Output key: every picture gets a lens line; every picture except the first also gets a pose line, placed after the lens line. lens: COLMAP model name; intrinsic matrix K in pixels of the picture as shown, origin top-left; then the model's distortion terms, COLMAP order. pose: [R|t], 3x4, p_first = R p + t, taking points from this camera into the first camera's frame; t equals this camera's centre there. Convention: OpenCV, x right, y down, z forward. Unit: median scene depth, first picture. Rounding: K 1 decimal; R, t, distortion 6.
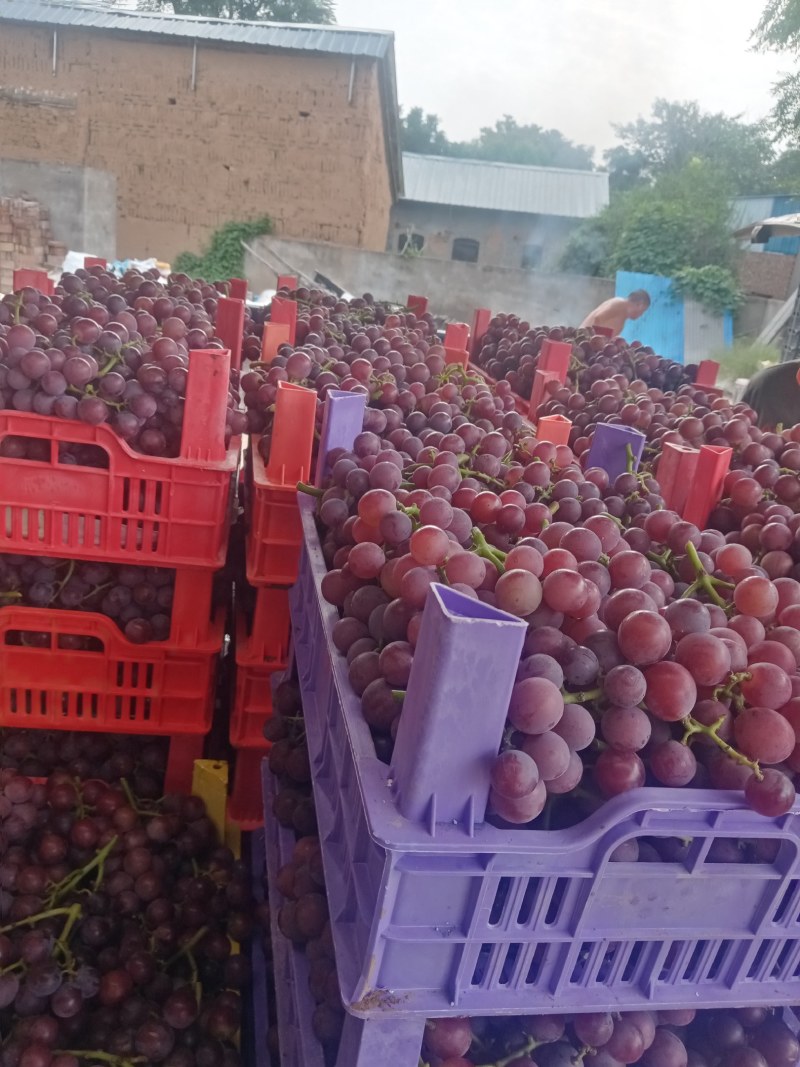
lens RADIAL K [[821.1, 0, 399.1], [0, 821.1, 532.3], [0, 0, 1]] dist [-0.002958, -0.009198]
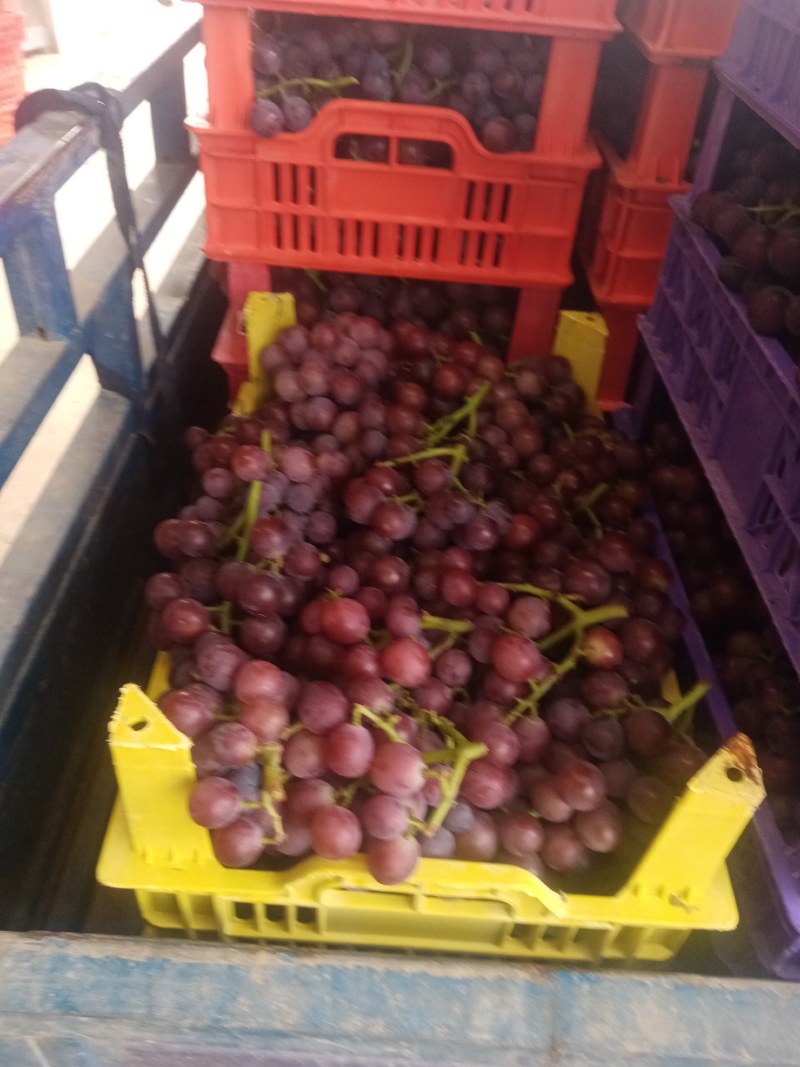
lens RADIAL K [[821.1, 0, 398.8], [0, 821.1, 534.6], [0, 0, 1]] dist [-0.002958, -0.009198]
pose [[0.978936, 0.058111, -0.195722, -0.239401], [0.012045, 0.940531, 0.339493, 0.212192], [0.203811, -0.334700, 0.920020, 0.150914]]
